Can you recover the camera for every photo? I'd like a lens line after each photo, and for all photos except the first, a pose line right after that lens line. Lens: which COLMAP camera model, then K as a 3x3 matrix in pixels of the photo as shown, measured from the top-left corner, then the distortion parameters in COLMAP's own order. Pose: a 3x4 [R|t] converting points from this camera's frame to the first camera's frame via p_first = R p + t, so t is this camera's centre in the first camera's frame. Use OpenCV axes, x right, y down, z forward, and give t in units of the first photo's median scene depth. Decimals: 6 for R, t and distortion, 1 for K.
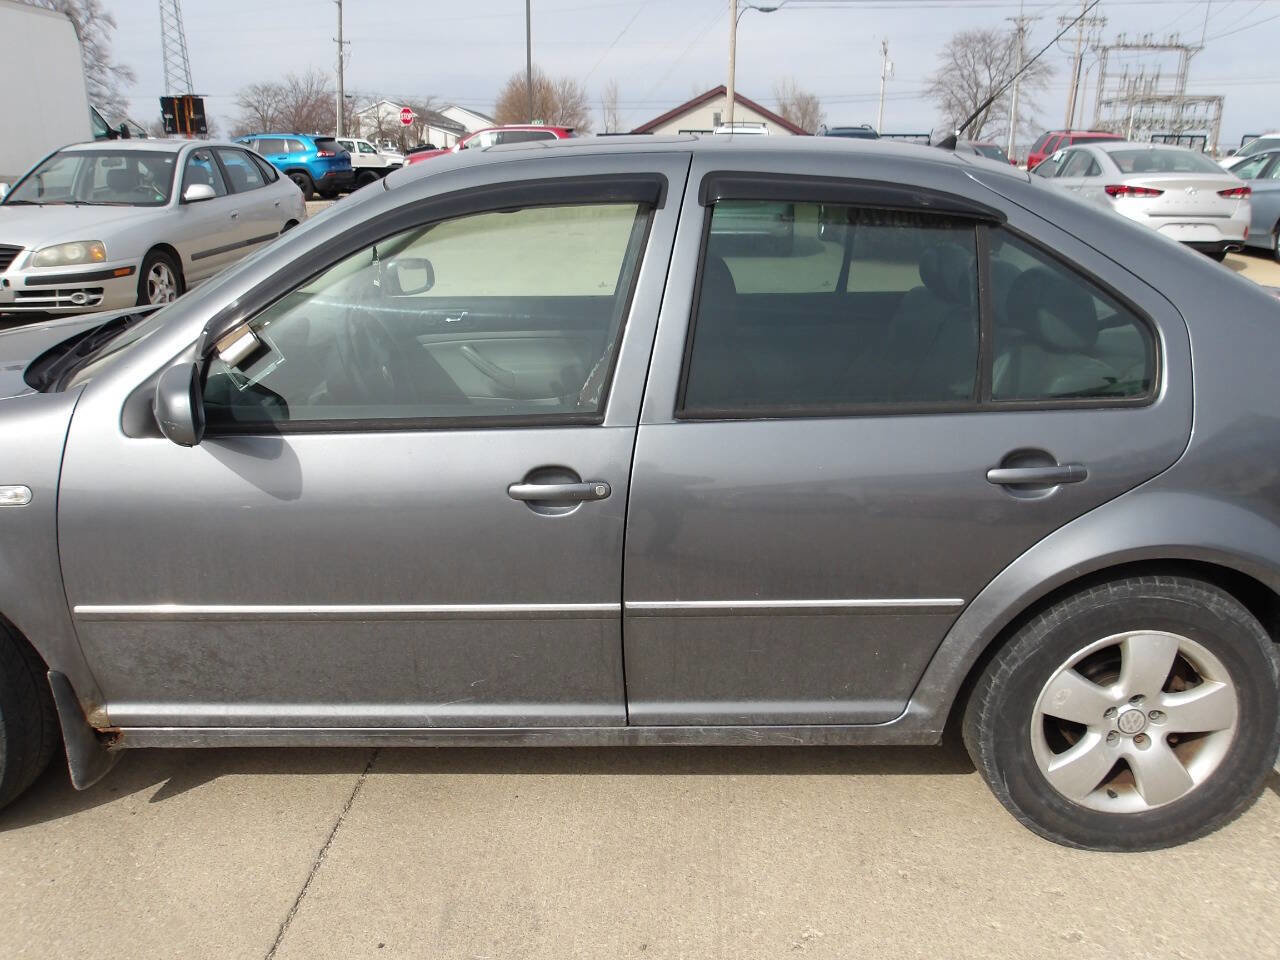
lens RADIAL K [[1067.2, 0, 637.7], [0, 1067.2, 469.2], [0, 0, 1]] dist [0.005601, 0.003572]
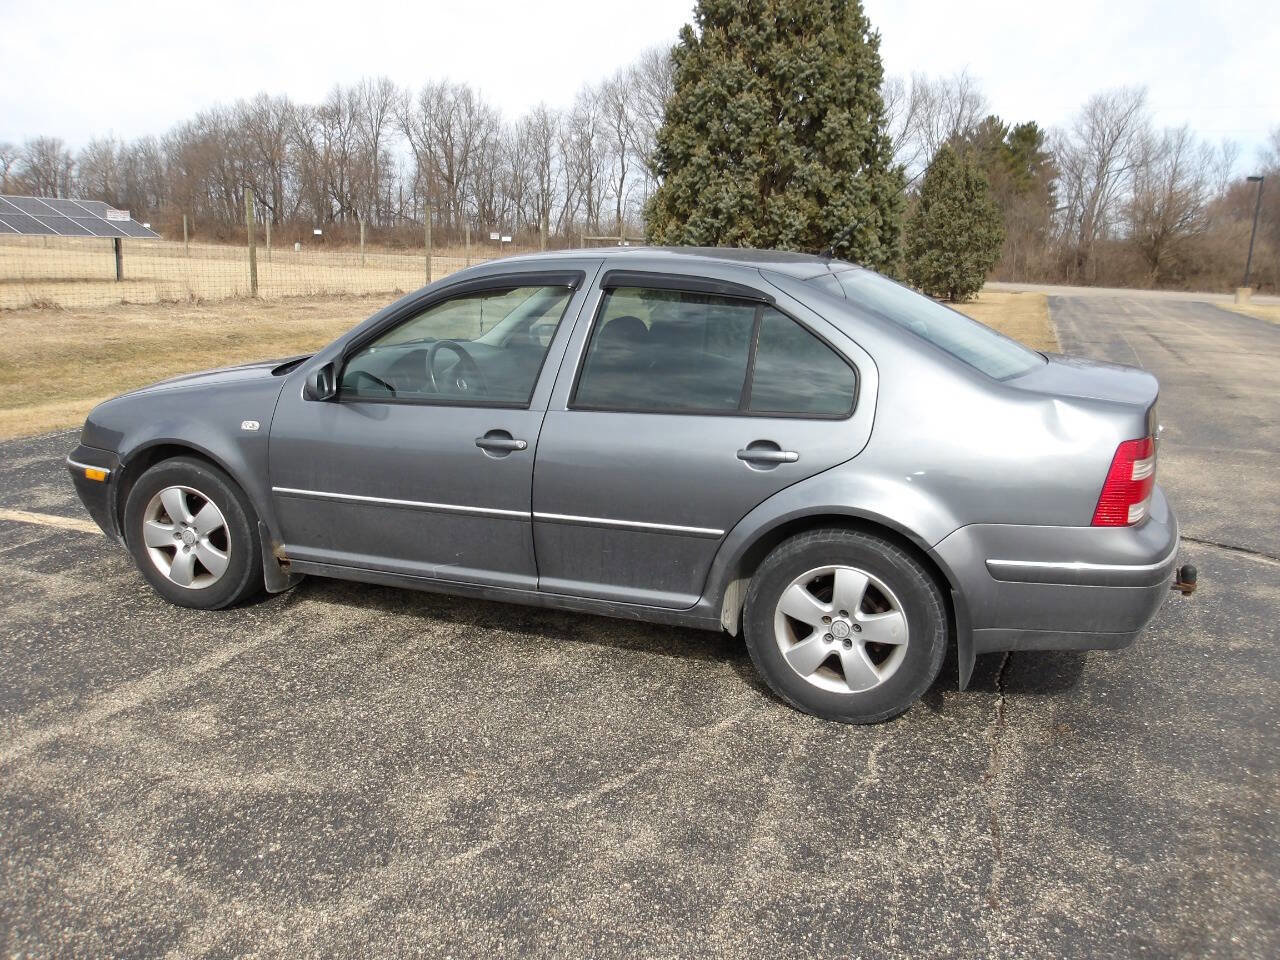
lens RADIAL K [[1067.2, 0, 640.7], [0, 1067.2, 482.5], [0, 0, 1]] dist [0.005601, 0.003572]
pose [[0.937019, 0.085328, -0.338694, 0.700931], [-0.113362, 0.991501, -0.063832, 0.160155], [0.330369, 0.098207, 0.938729, -0.546693]]
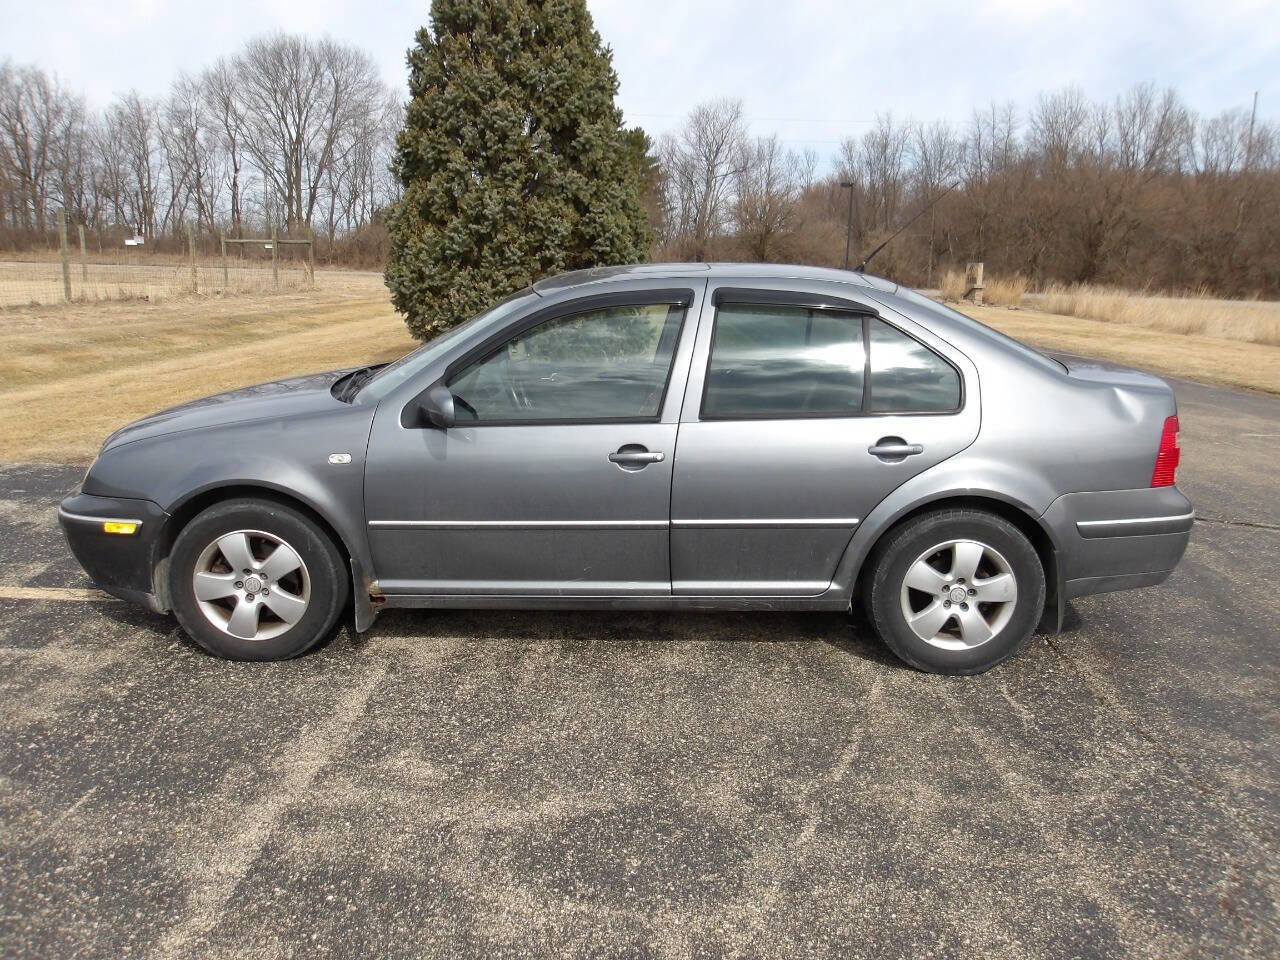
lens RADIAL K [[1067.2, 0, 644.0], [0, 1067.2, 482.0], [0, 0, 1]] dist [0.005601, 0.003572]
pose [[0.999958, 0.003830, -0.008372, -0.041575], [-0.004519, 0.996468, -0.083855, 0.203007], [0.008021, 0.083889, 0.996443, -0.780571]]
